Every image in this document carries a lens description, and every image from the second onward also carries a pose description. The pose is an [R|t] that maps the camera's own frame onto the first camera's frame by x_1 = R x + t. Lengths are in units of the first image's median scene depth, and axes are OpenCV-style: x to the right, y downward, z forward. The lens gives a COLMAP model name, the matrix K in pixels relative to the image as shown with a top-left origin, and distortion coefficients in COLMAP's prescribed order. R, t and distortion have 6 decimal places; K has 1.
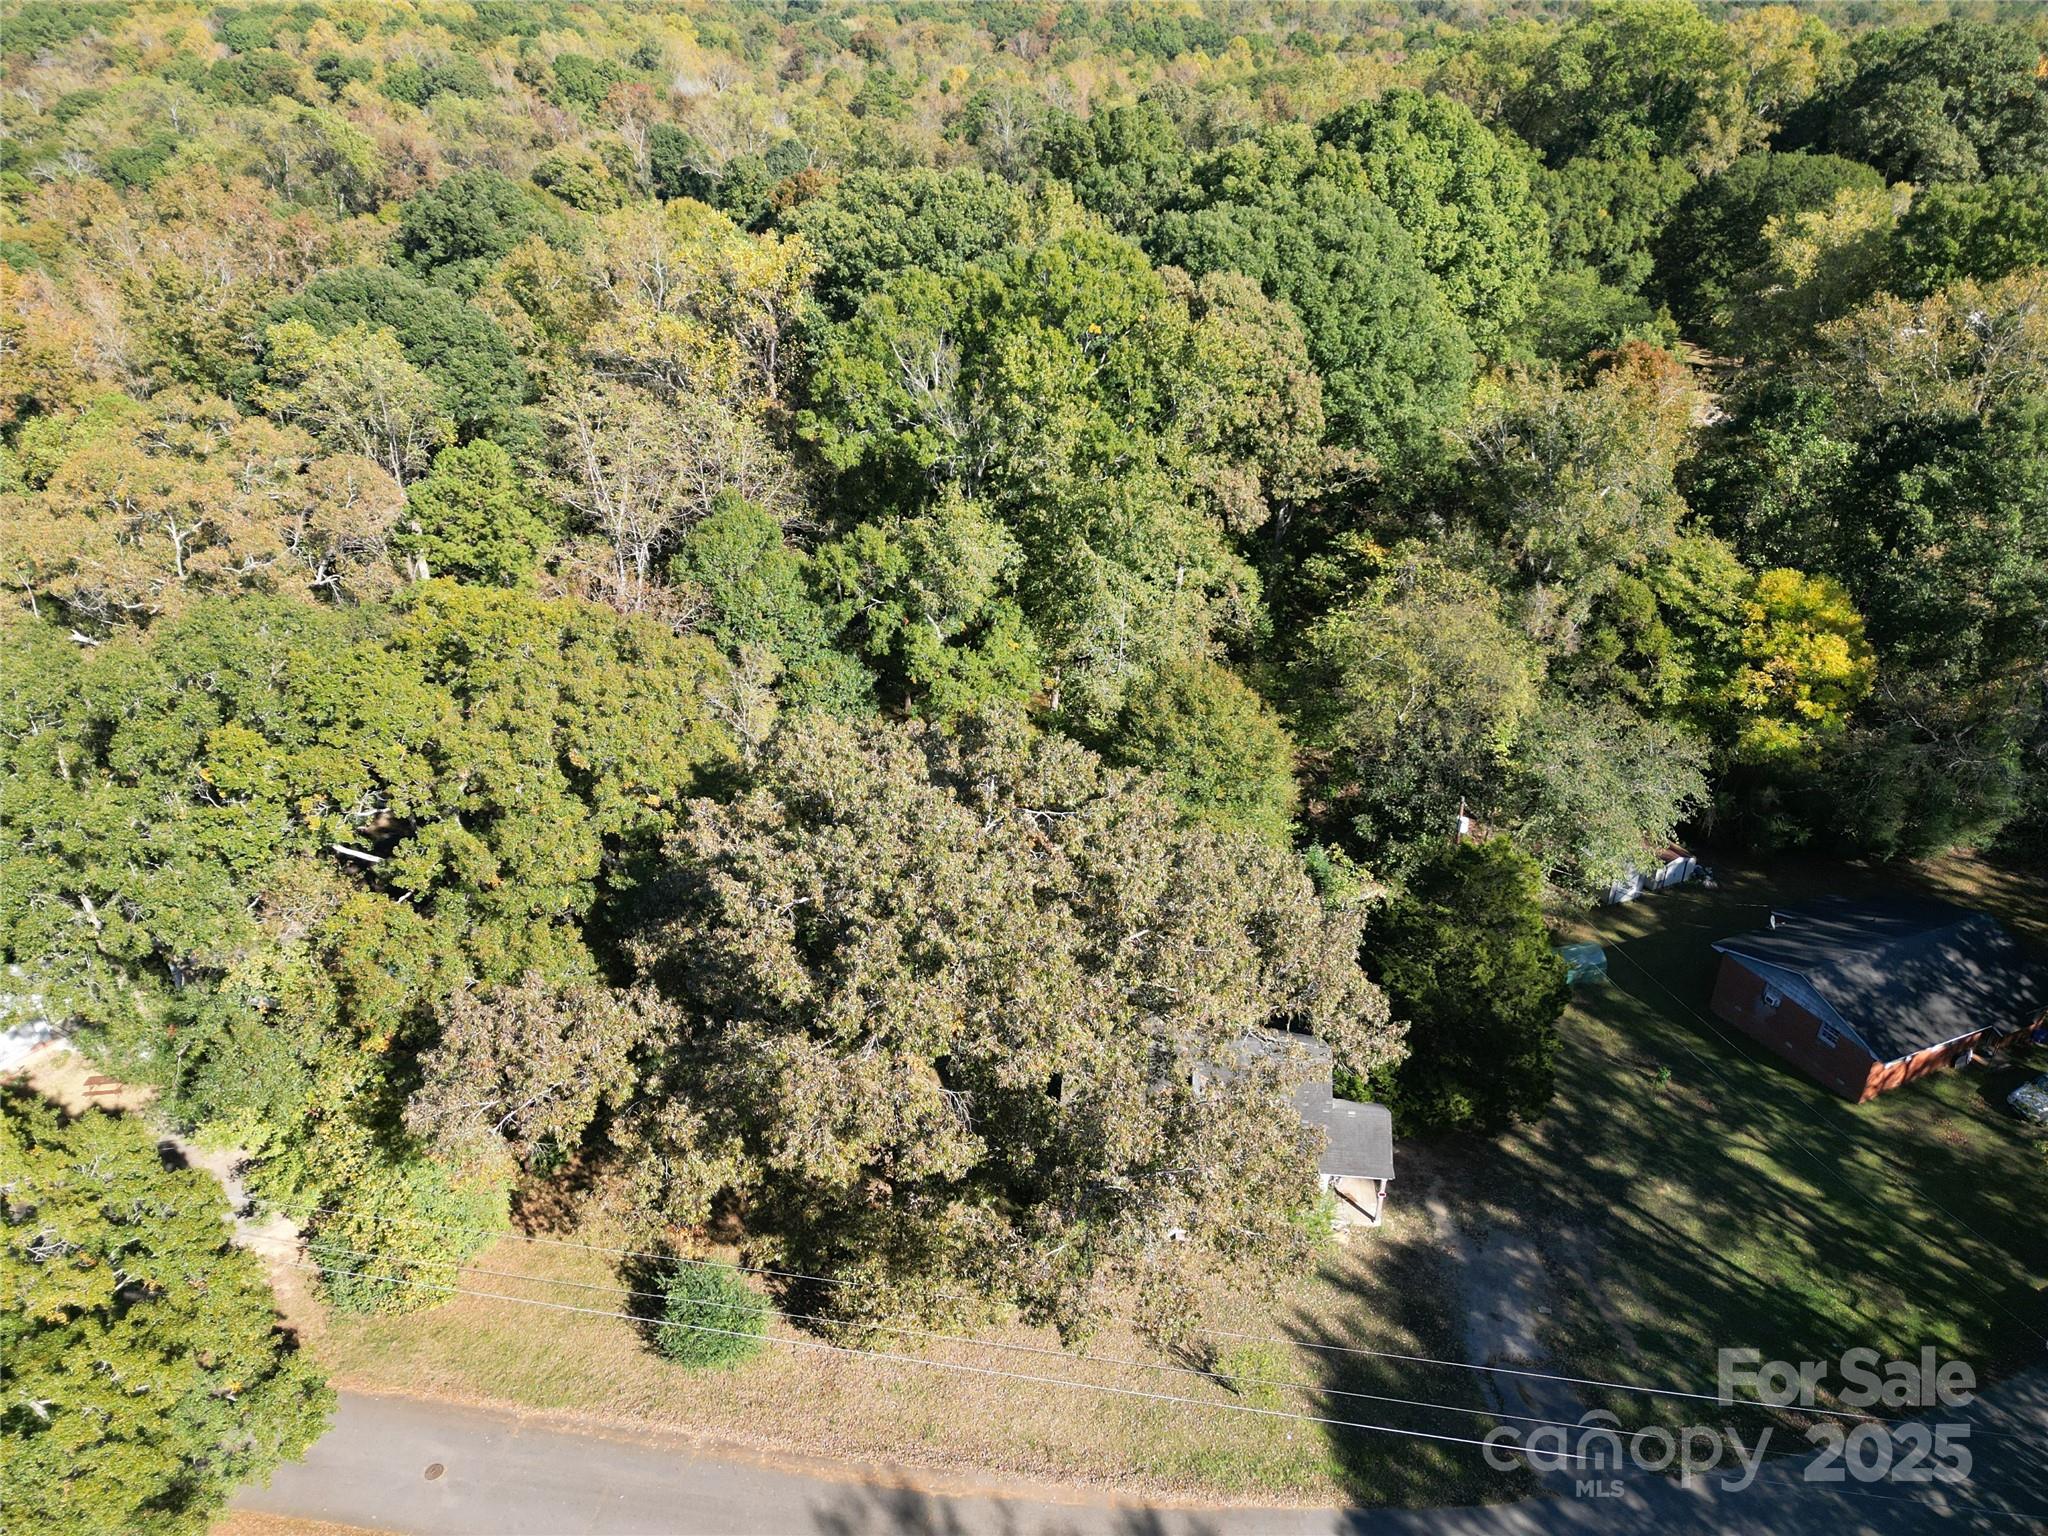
lens RADIAL K [[1429.2, 0, 1018.6], [0, 1429.2, 768.4], [0, 0, 1]] dist [0.057256, -0.041112]
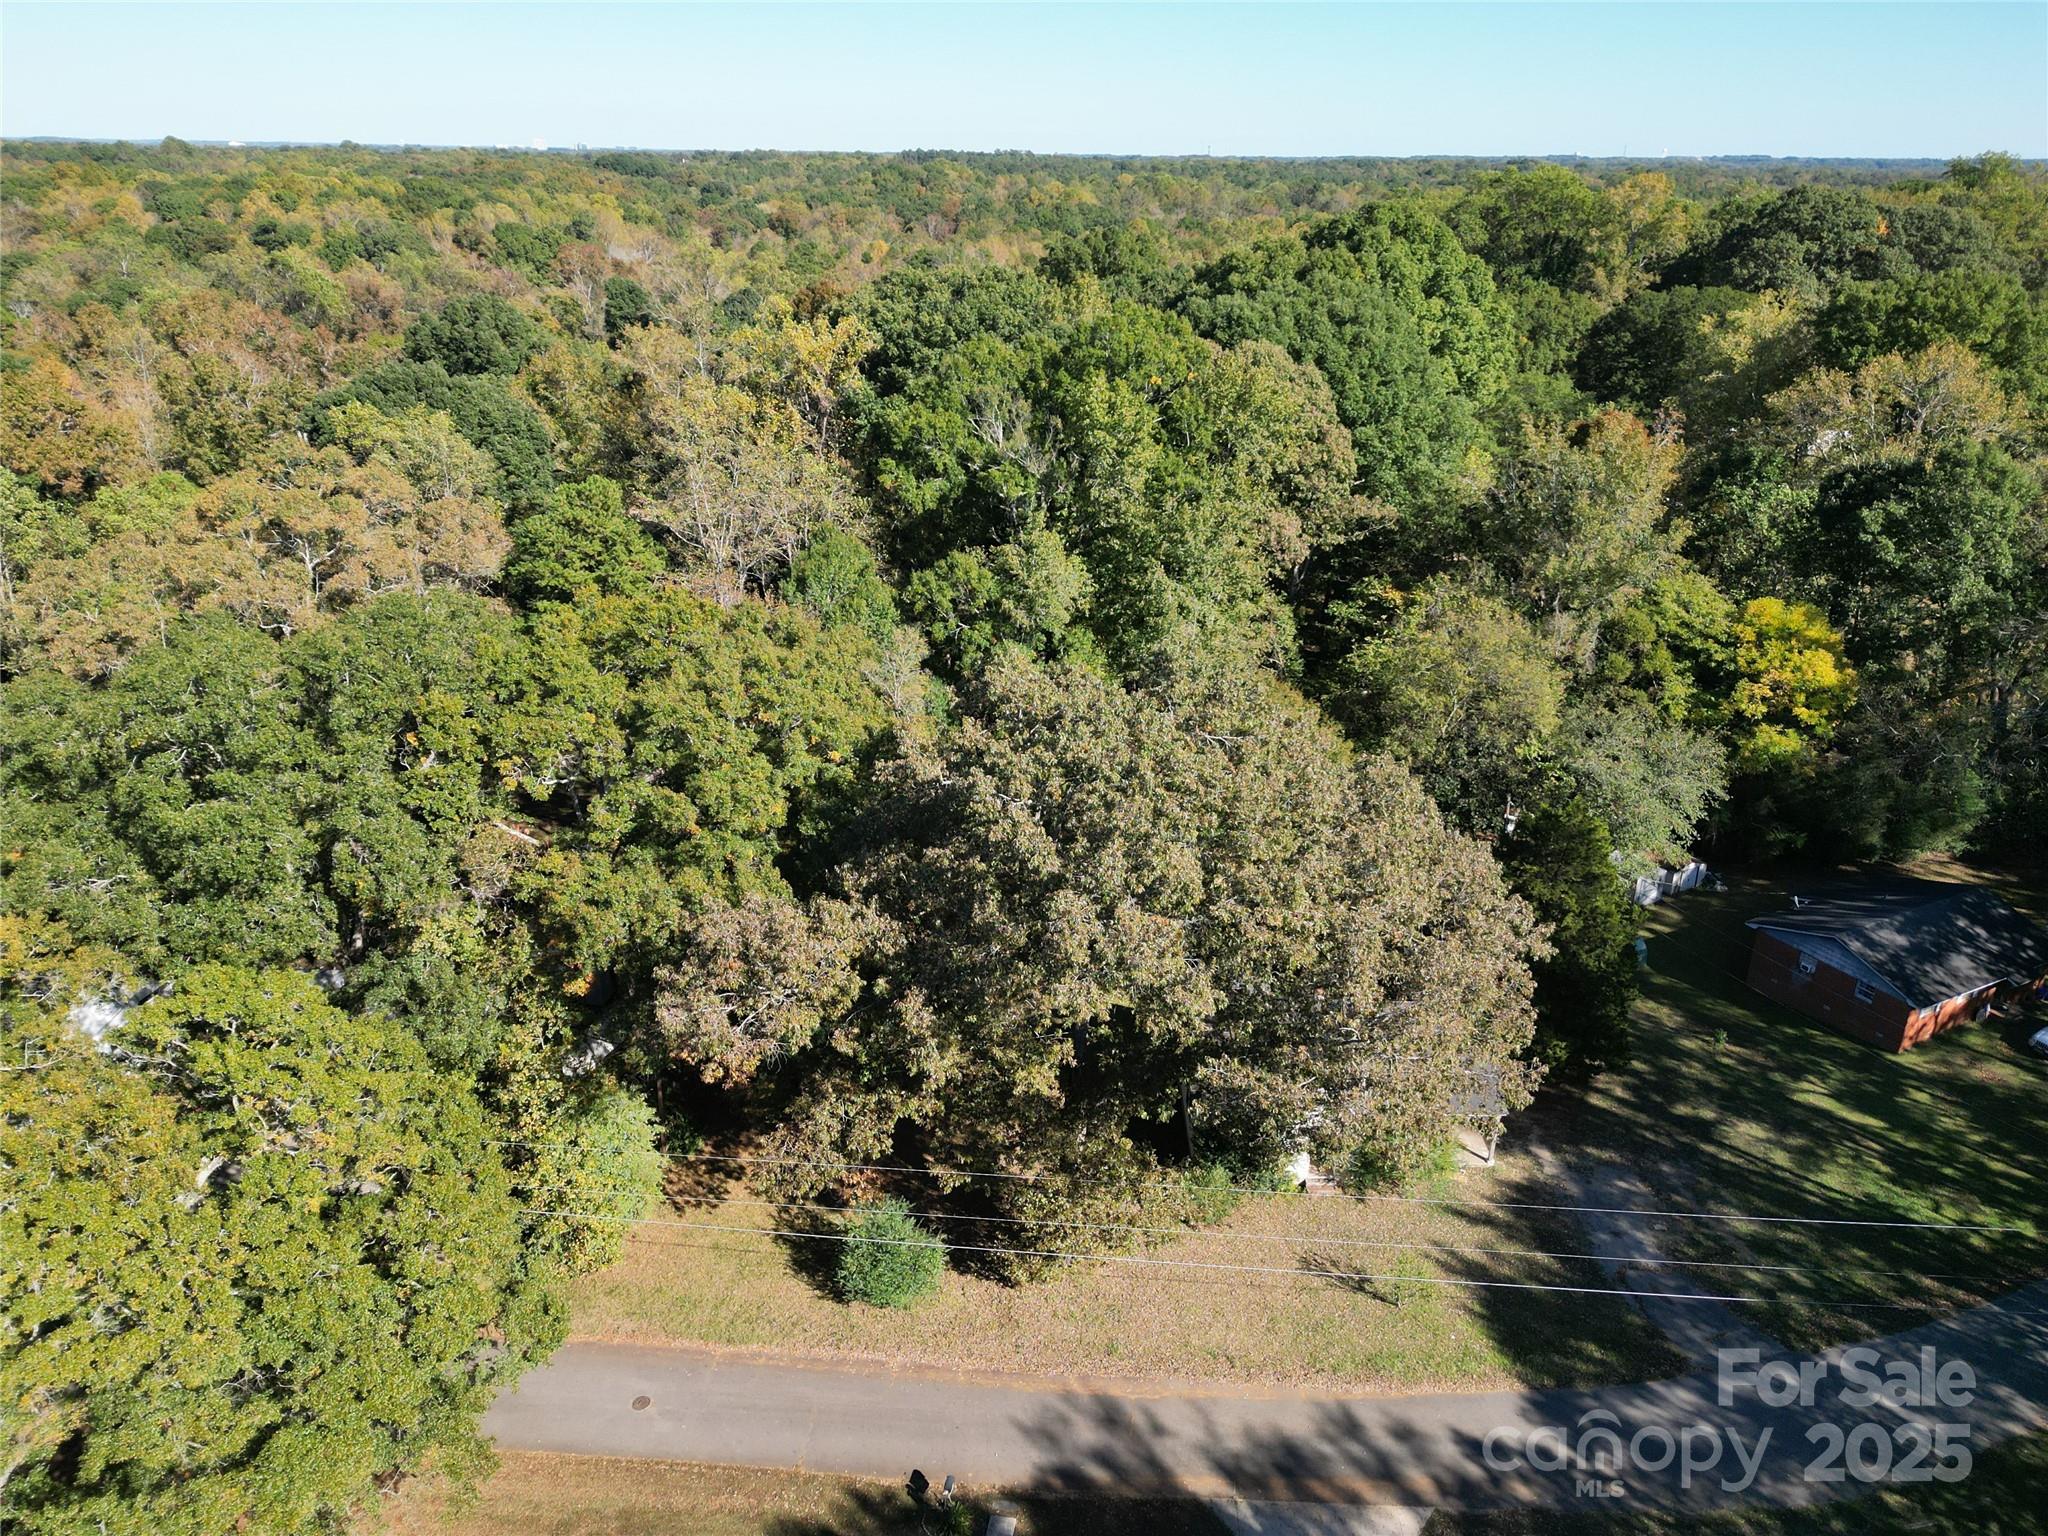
lens RADIAL K [[1429.2, 0, 1021.4], [0, 1429.2, 761.8], [0, 0, 1]] dist [0.057256, -0.041112]
pose [[0.997151, -0.018930, 0.073011, -0.131565], [0.027225, 0.993068, -0.114348, 0.104406], [-0.070340, 0.116010, 0.990754, -0.047893]]
